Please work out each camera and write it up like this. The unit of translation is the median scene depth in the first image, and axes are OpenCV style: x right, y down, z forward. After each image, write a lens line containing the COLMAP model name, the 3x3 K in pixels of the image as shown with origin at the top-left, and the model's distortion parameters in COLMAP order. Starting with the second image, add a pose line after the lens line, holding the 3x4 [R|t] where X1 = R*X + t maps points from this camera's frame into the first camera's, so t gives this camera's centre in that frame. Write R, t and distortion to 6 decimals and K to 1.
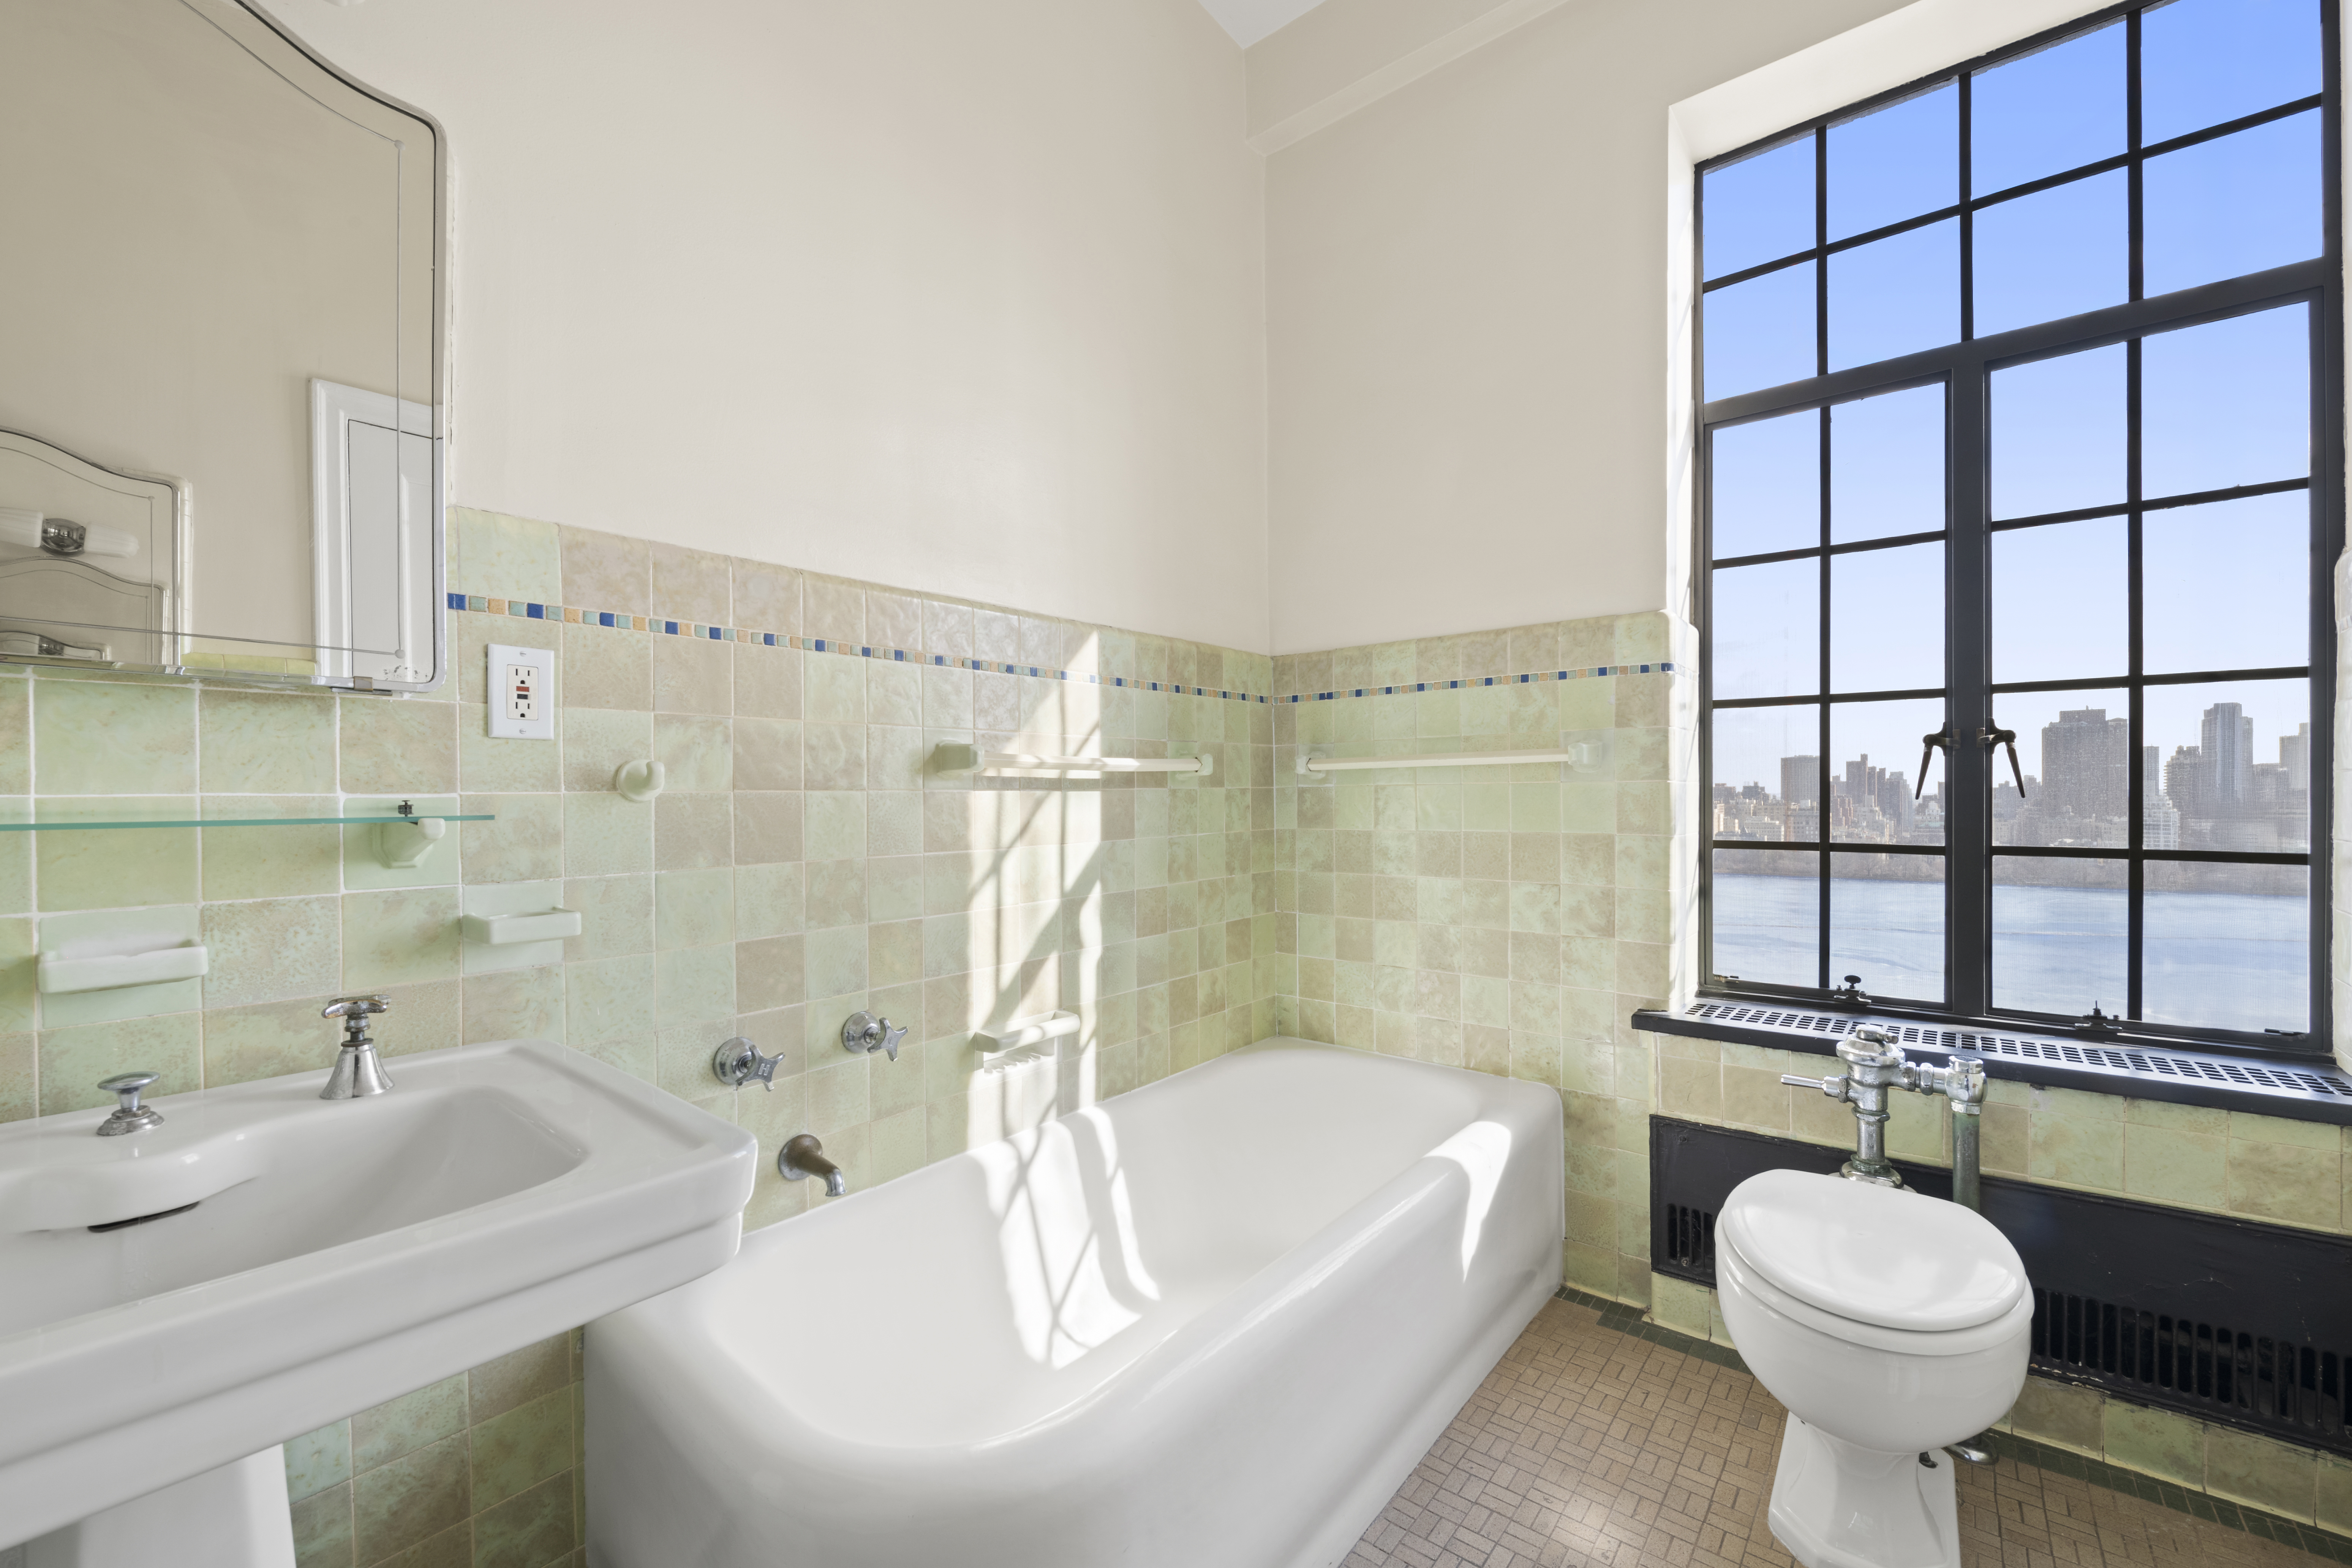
lens RADIAL K [[923.1, 0, 1185.0], [0, 923.1, 809.8], [0, 0, 1]] dist [-0.009547, -0.000179]
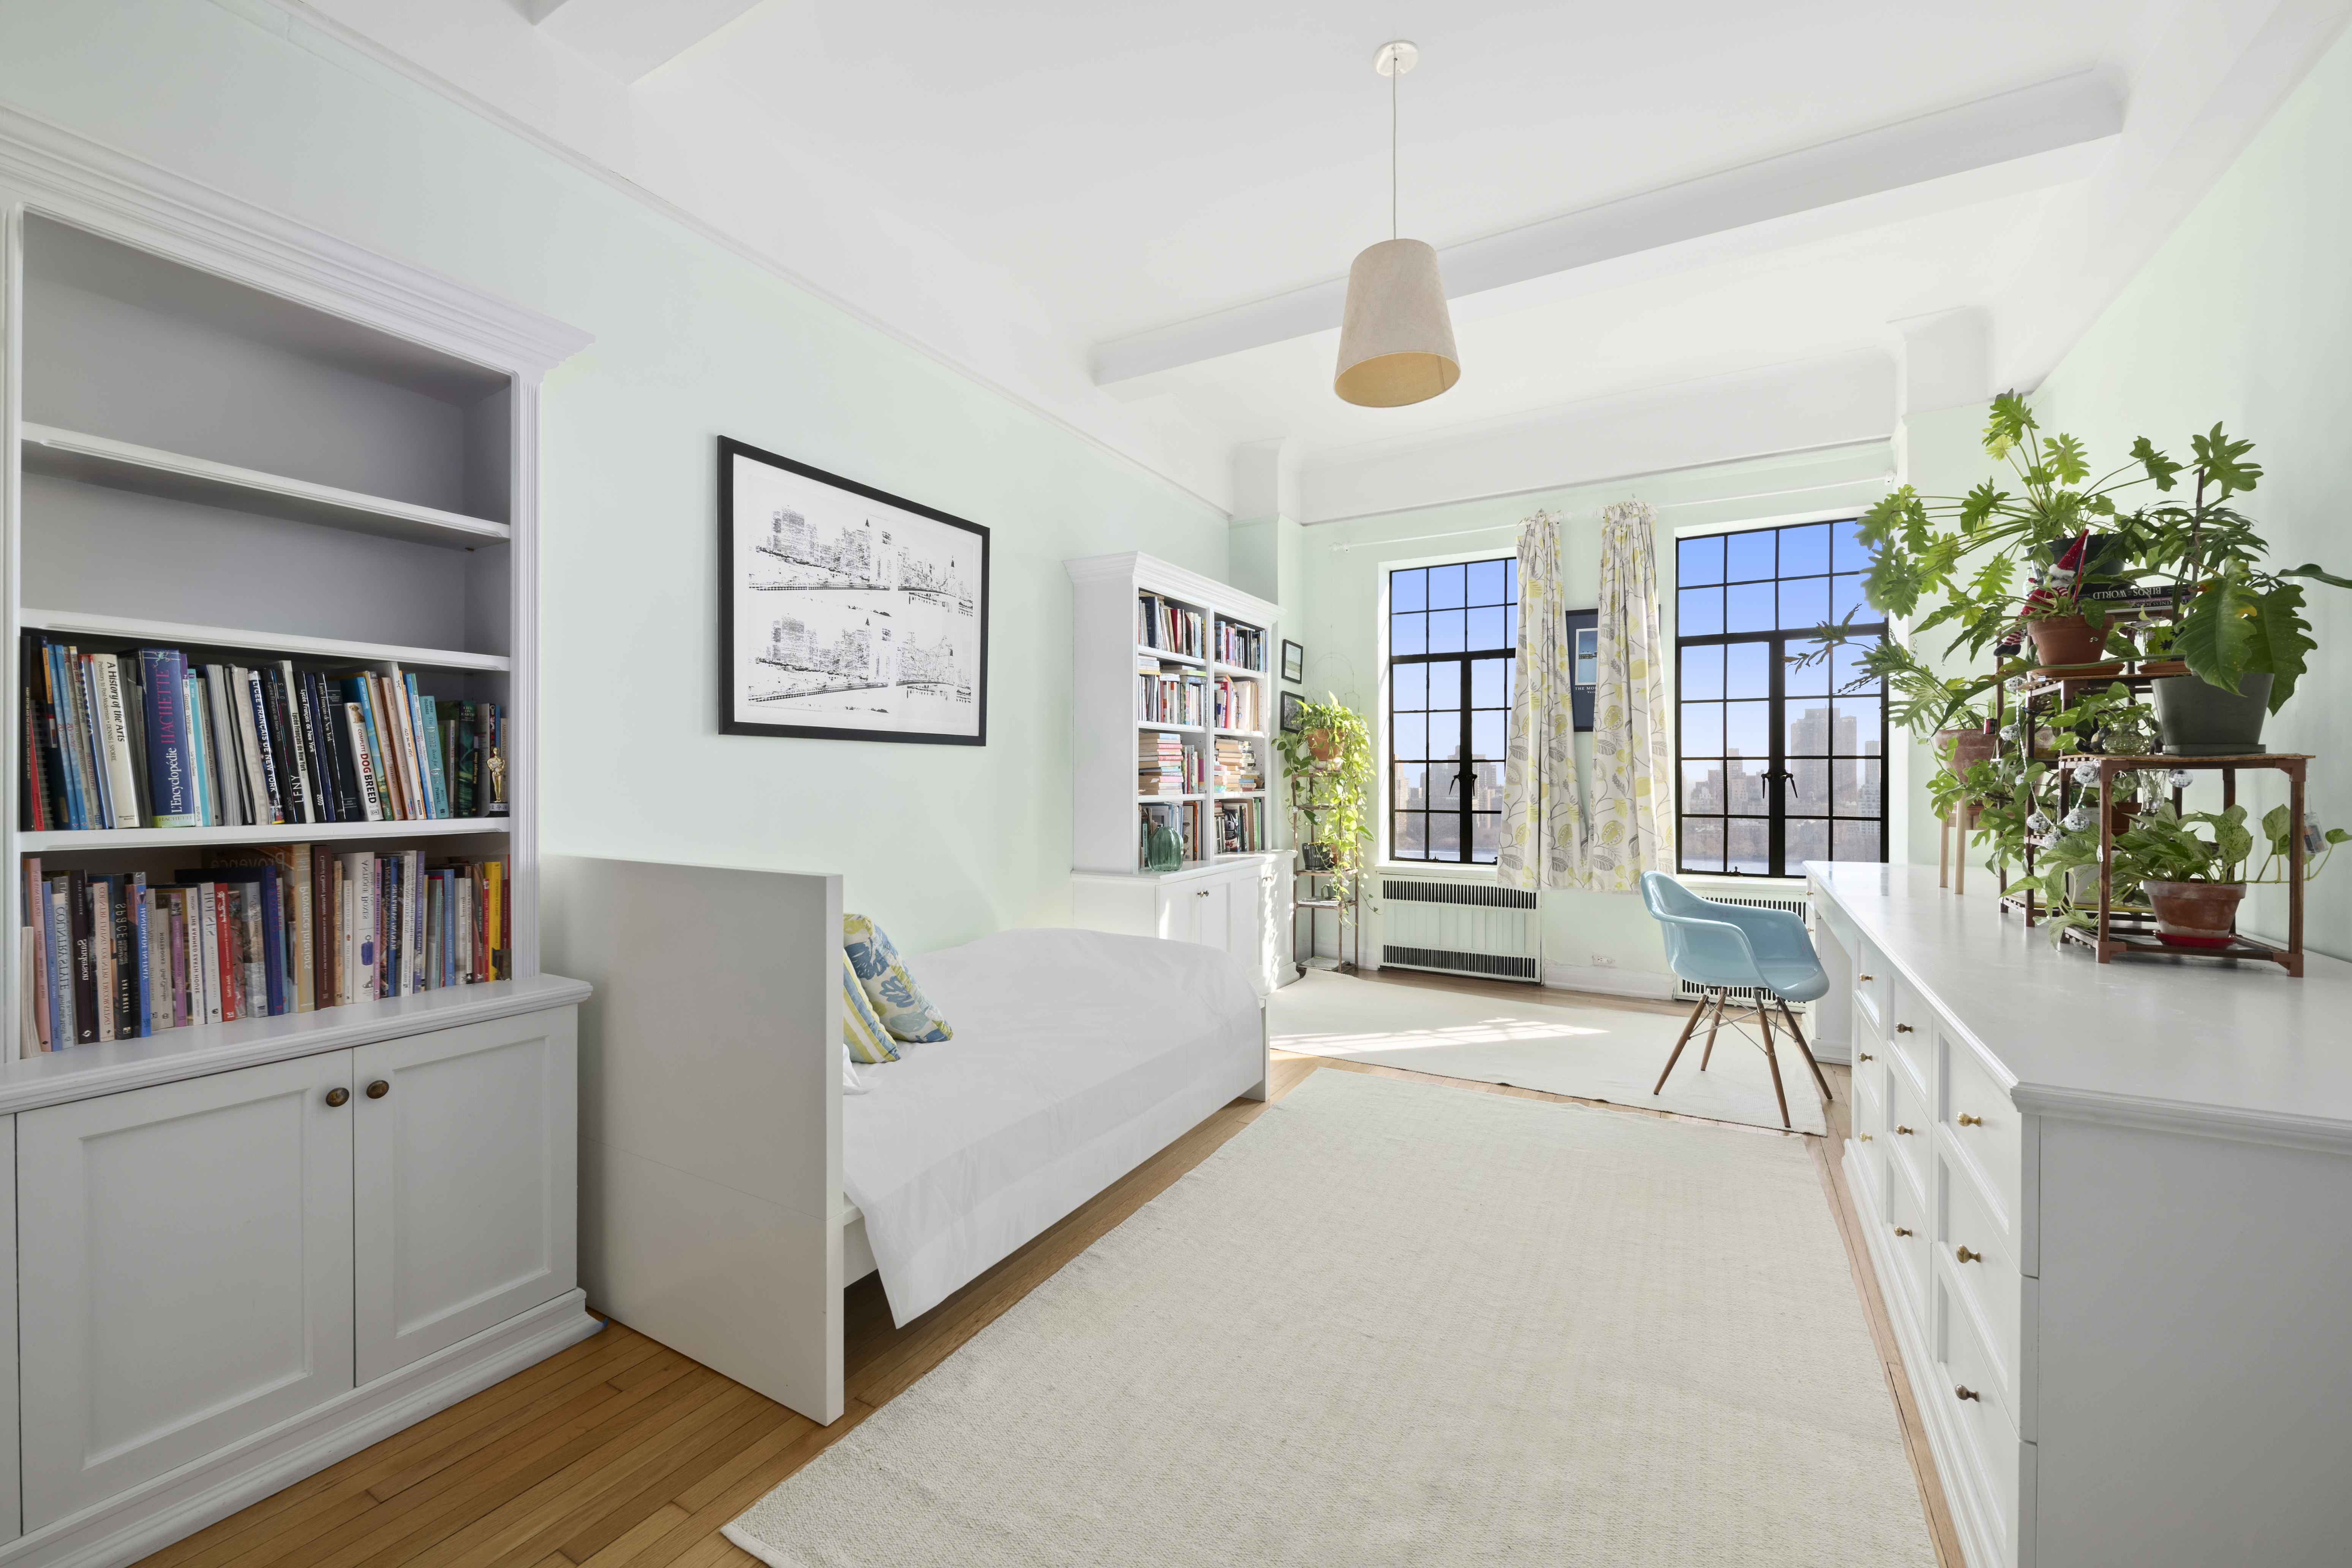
lens RADIAL K [[923.1, 0, 1178.6], [0, 923.1, 794.1], [0, 0, 1]] dist [-0.009547, -0.000179]
pose [[0.986943, 0.020418, 0.159773, -1.252068], [-0.016316, 0.999504, -0.026948, 0.074792], [-0.160244, 0.023989, 0.986786, -1.320979]]
